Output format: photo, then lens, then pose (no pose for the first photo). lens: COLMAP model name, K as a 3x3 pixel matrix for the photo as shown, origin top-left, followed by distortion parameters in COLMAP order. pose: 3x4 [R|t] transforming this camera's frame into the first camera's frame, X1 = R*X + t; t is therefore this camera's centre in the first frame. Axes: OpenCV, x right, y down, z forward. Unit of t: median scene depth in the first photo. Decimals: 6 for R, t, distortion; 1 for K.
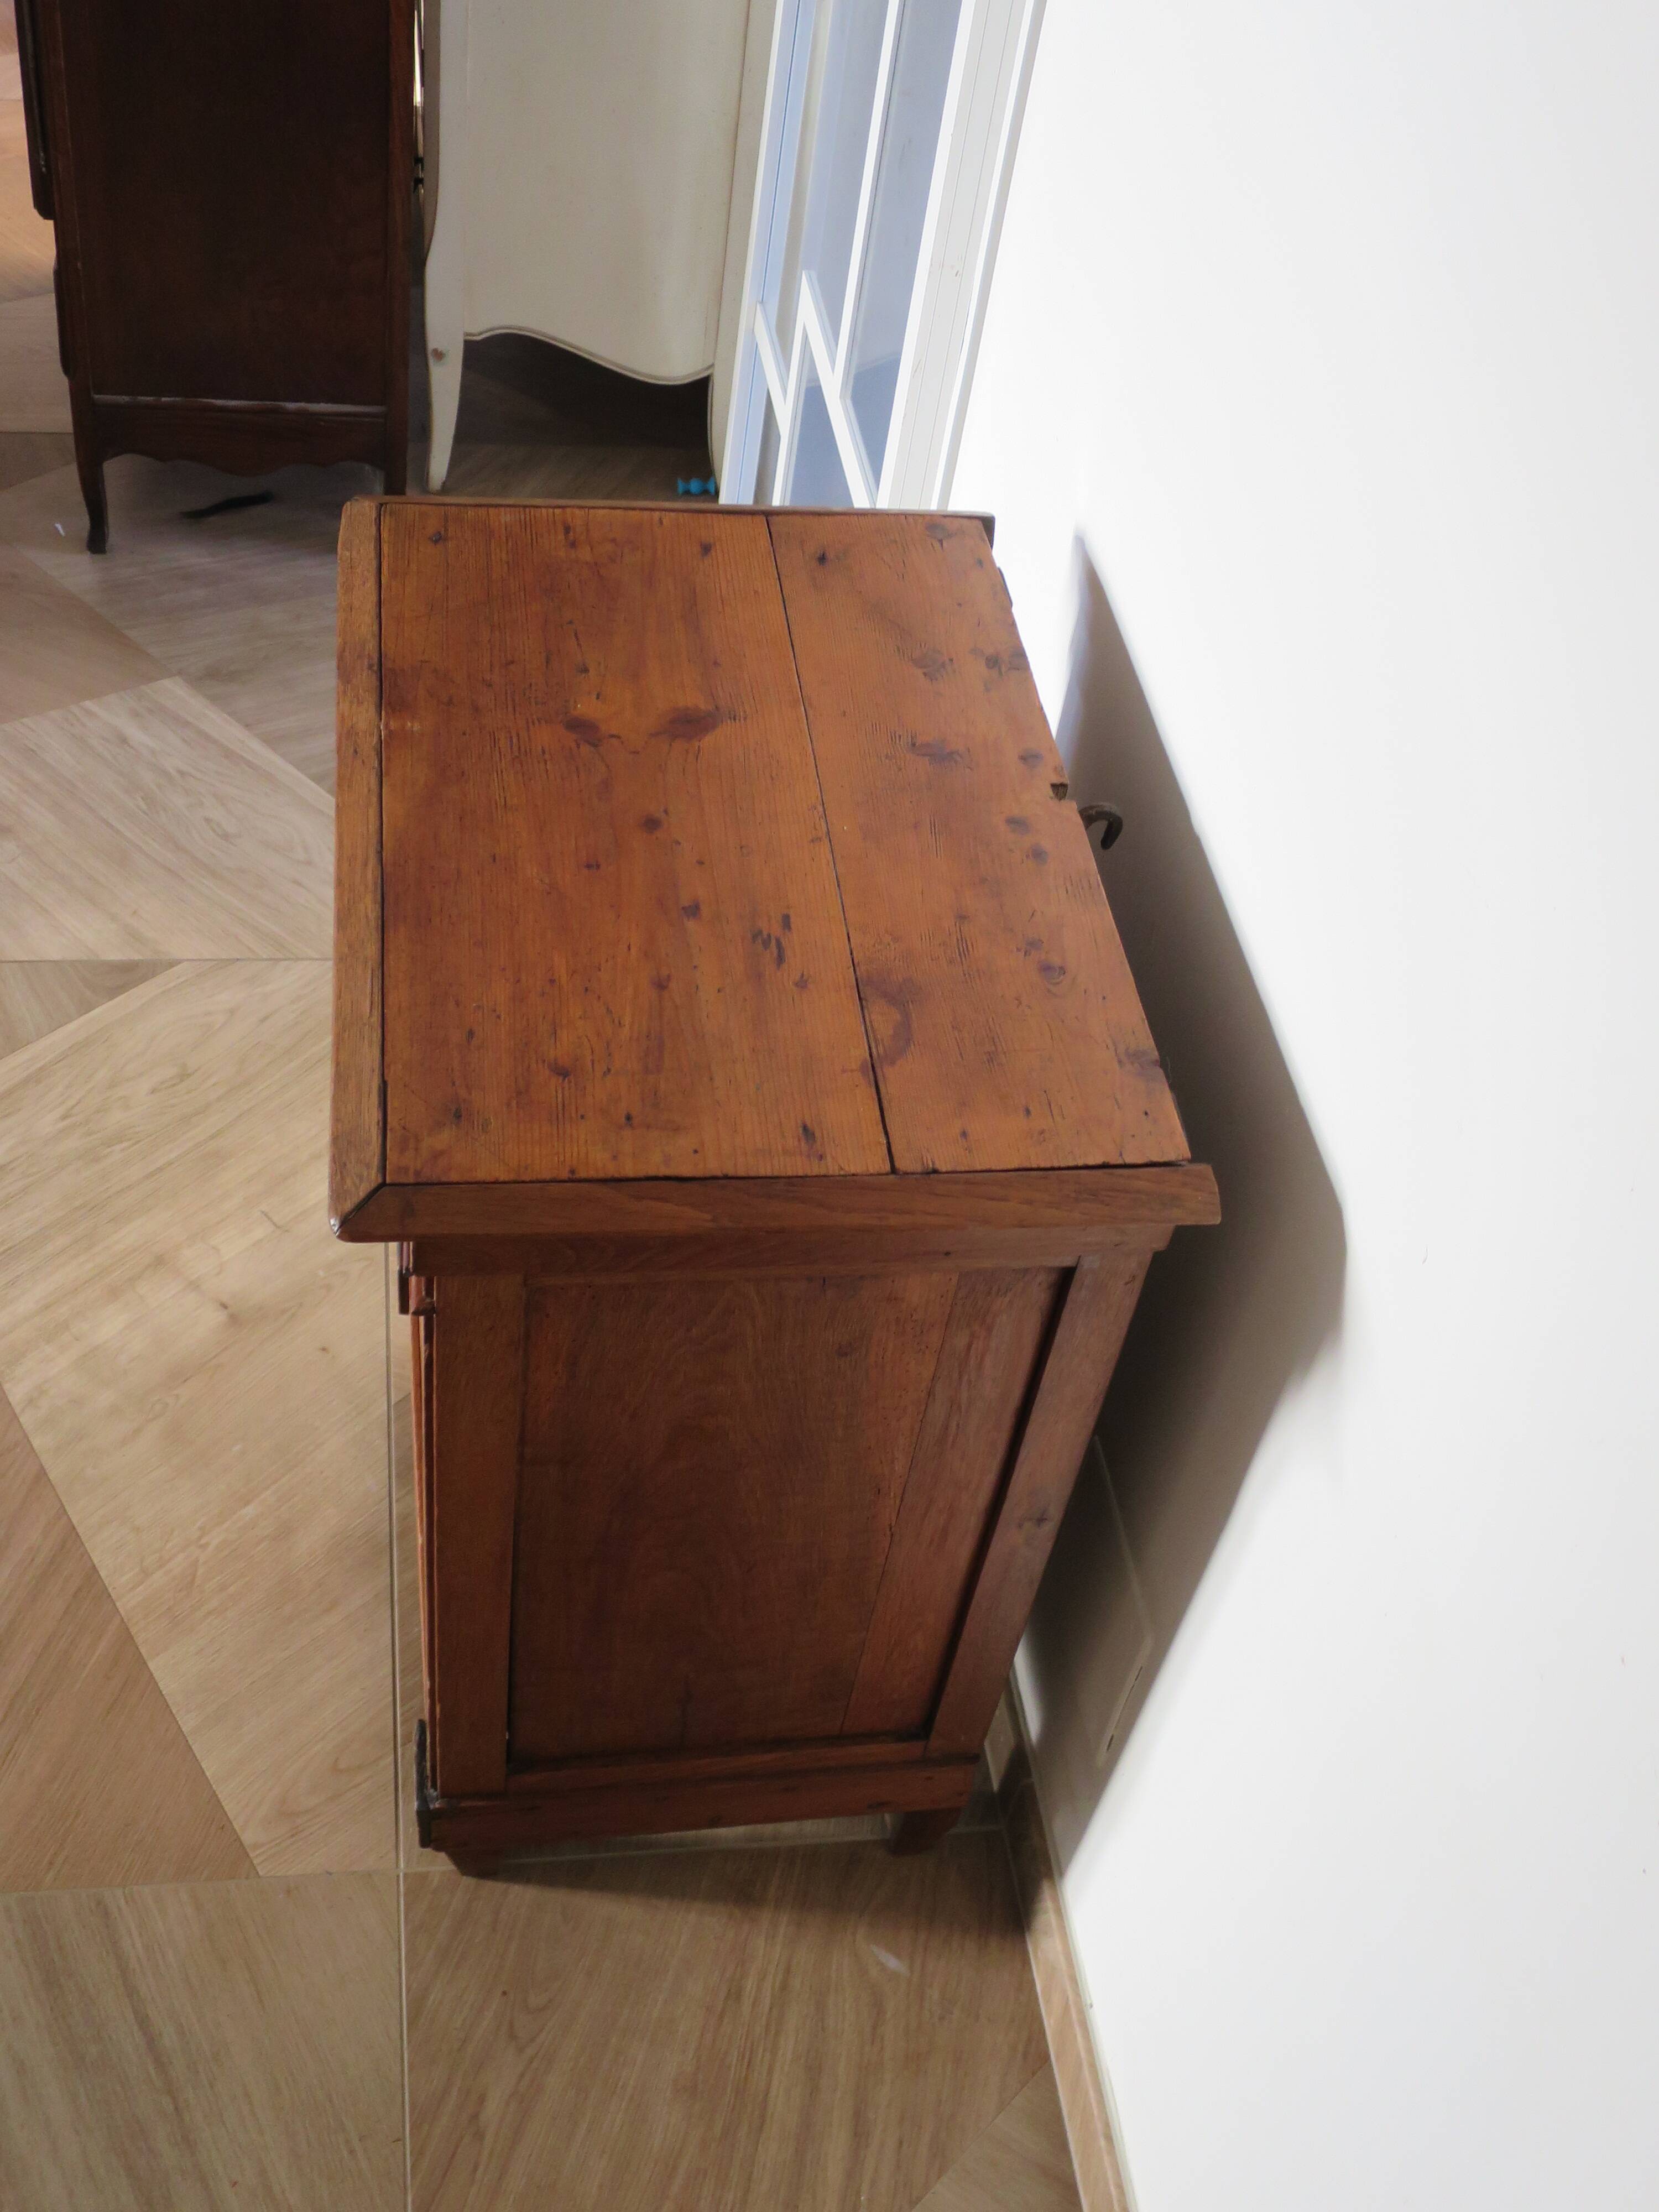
lens RADIAL K [[2331.5, 0, 825.7], [0, 2331.5, 1090.6], [0, 0, 1]] dist [-0.076190, 0.000000]
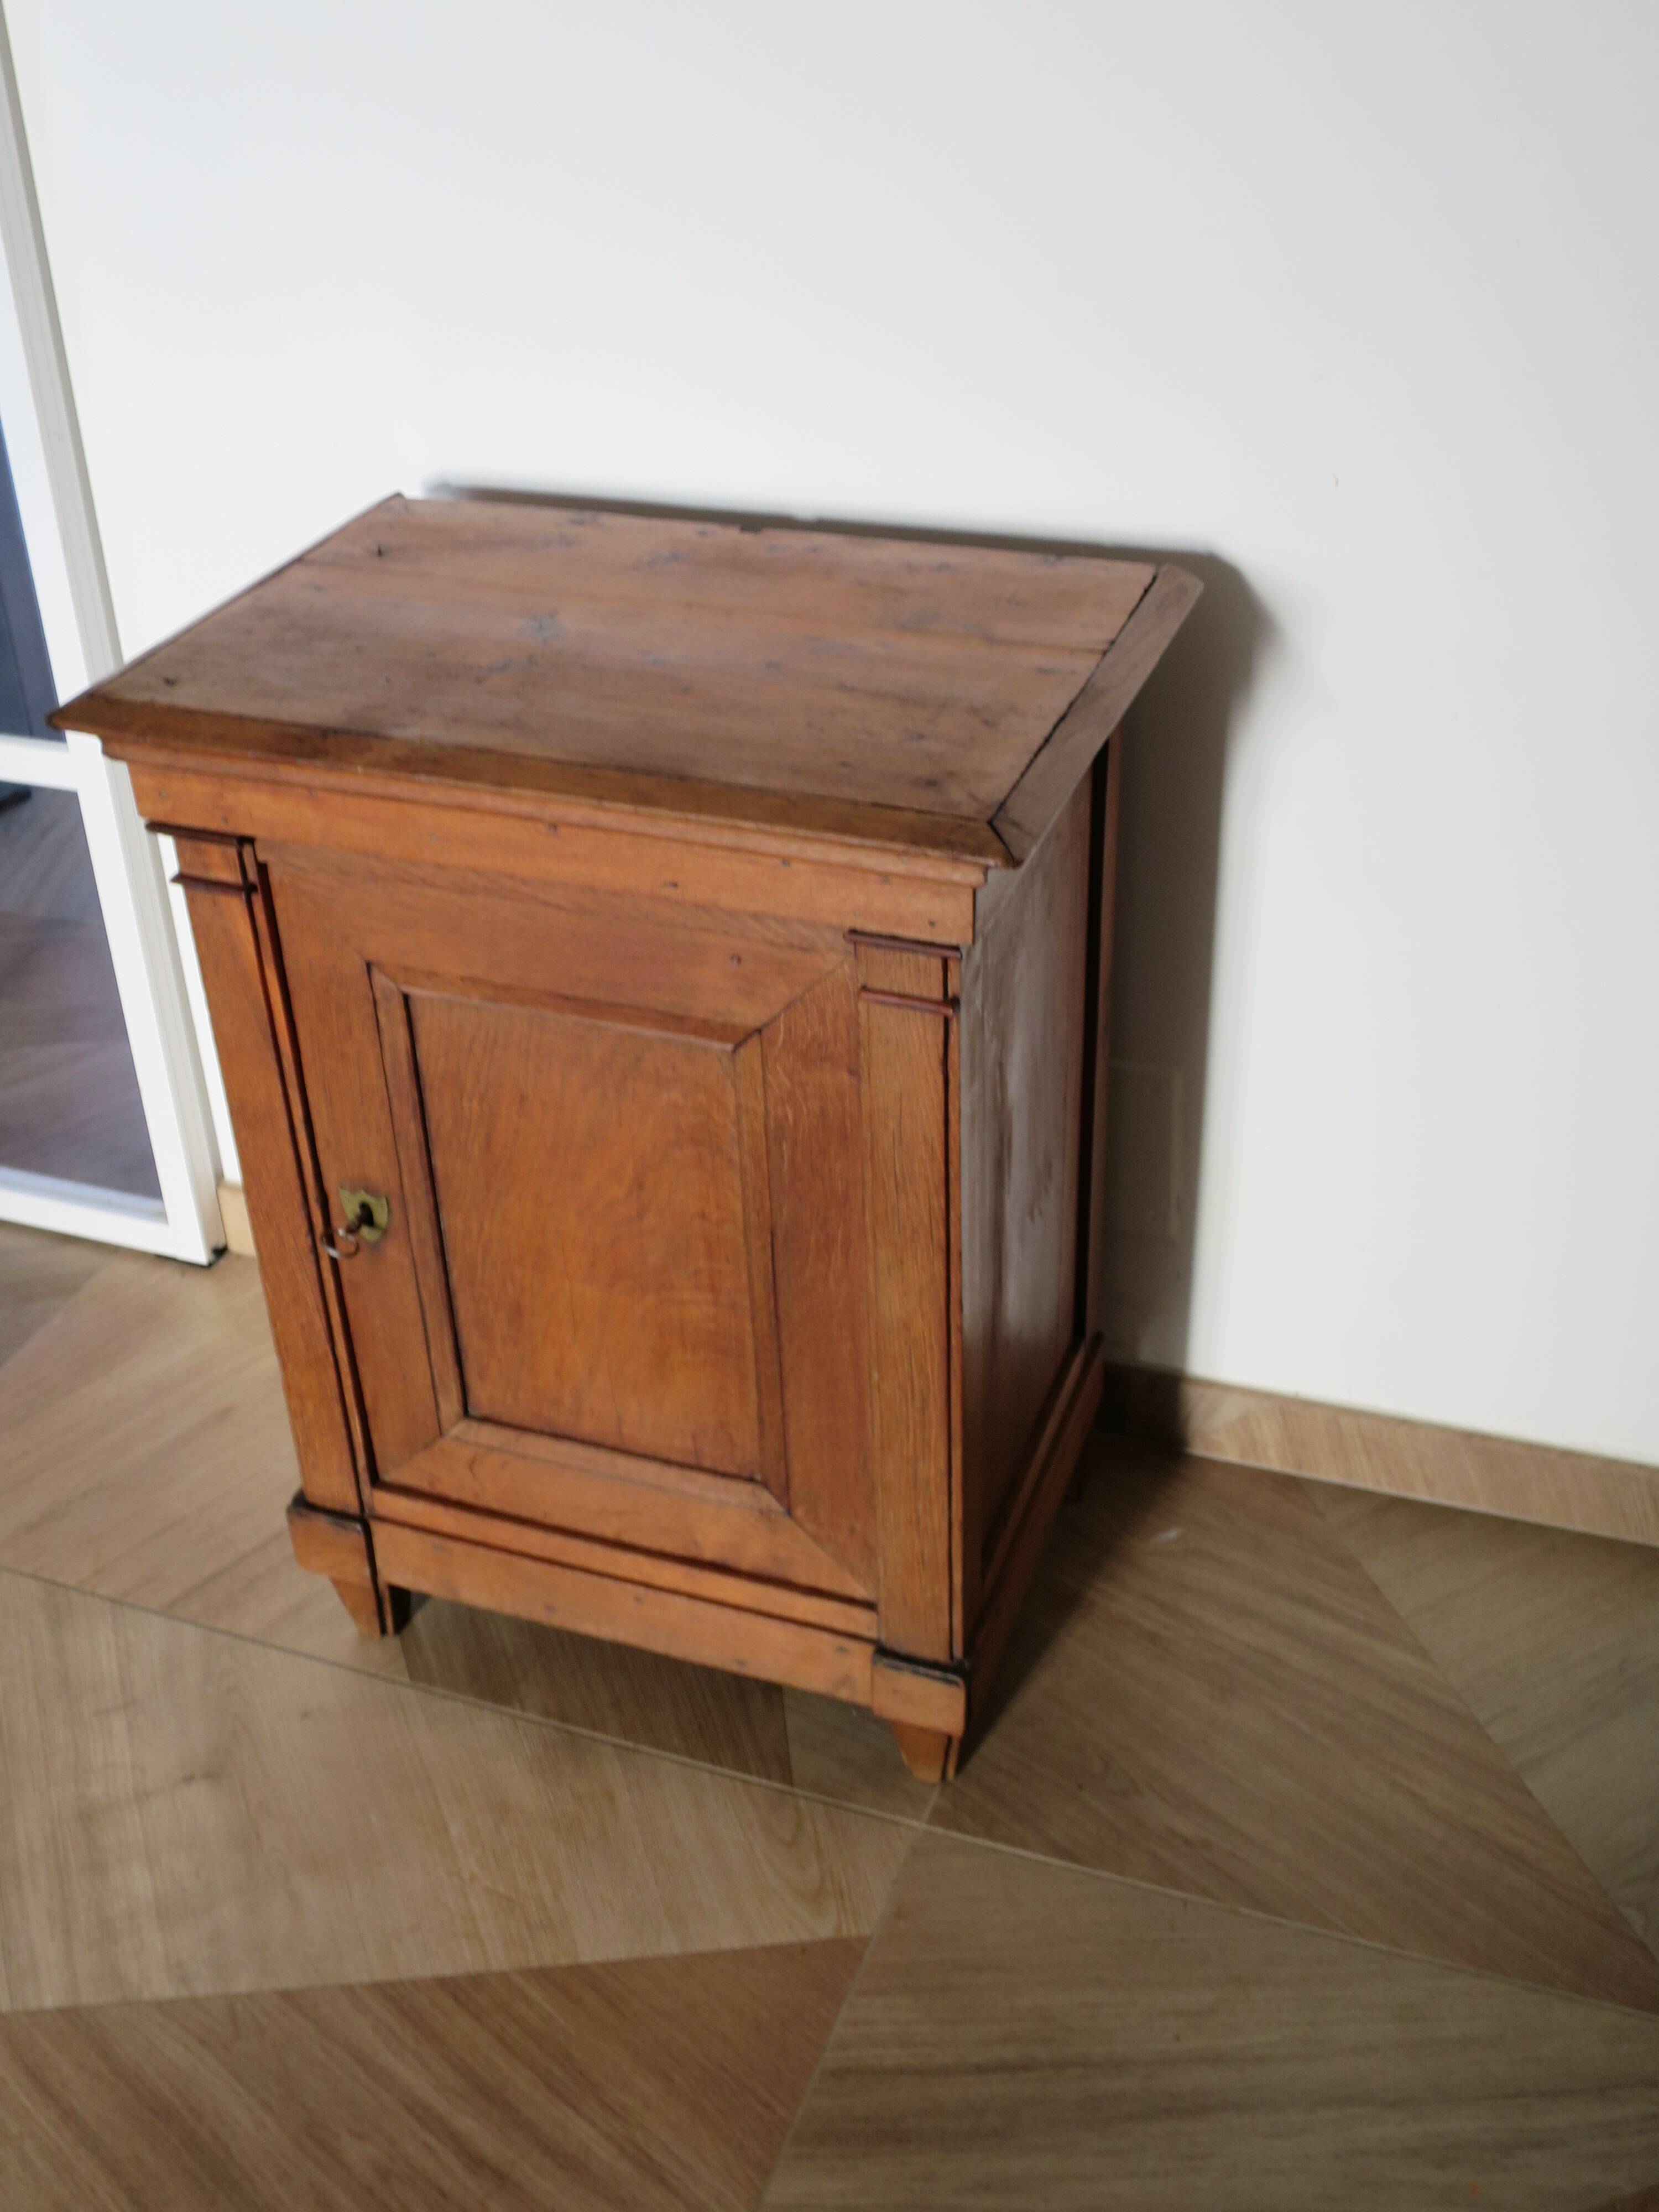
lens RADIAL K [[2331.5, 0, 827.5], [0, 2331.5, 1105.5], [0, 0, 1]] dist [-0.076190, 0.000000]
pose [[0.468162, -0.586614, 0.660839, -0.854548], [0.691997, 0.708460, 0.138651, -0.058205], [-0.549513, 0.392387, 0.737610, 0.212414]]
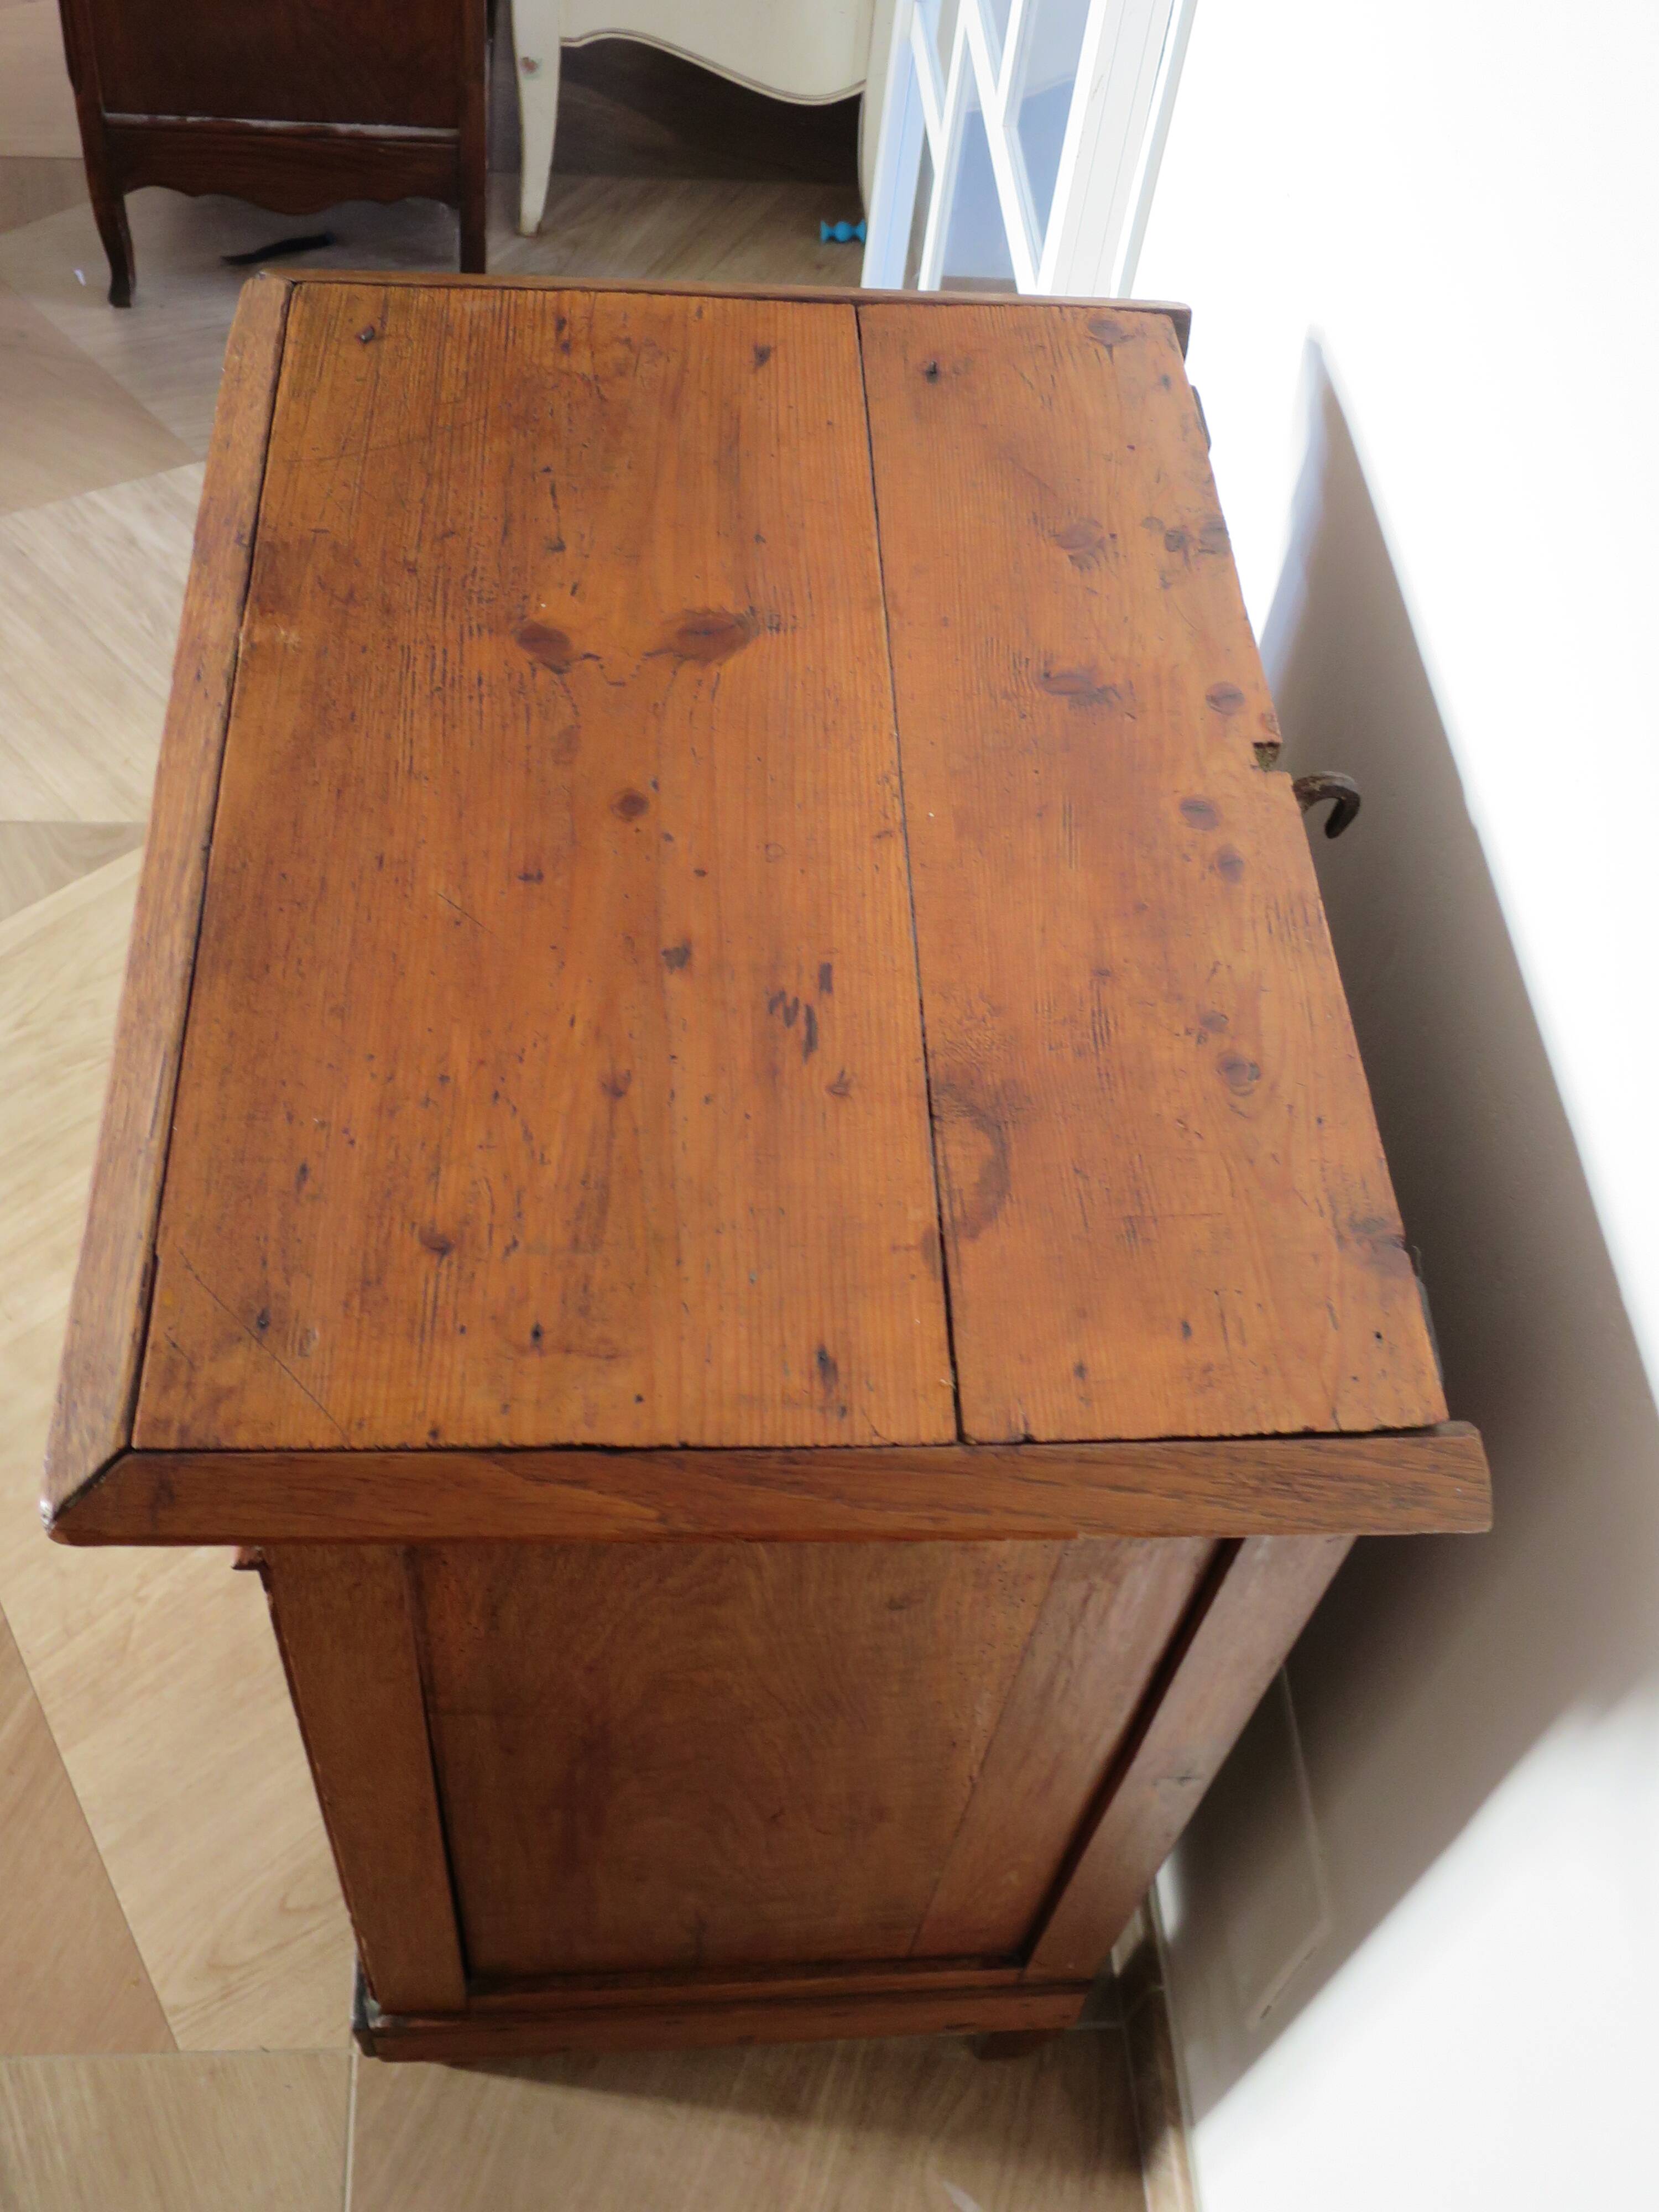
lens RADIAL K [[2331.5, 0, 839.8], [0, 2331.5, 1092.1], [0, 0, 1]] dist [-0.076190, 0.000000]
pose [[0.996619, 0.040600, -0.071428, 0.031523], [-0.032542, 0.993336, 0.110566, -0.103708], [0.075441, -0.107868, 0.991299, 0.334656]]
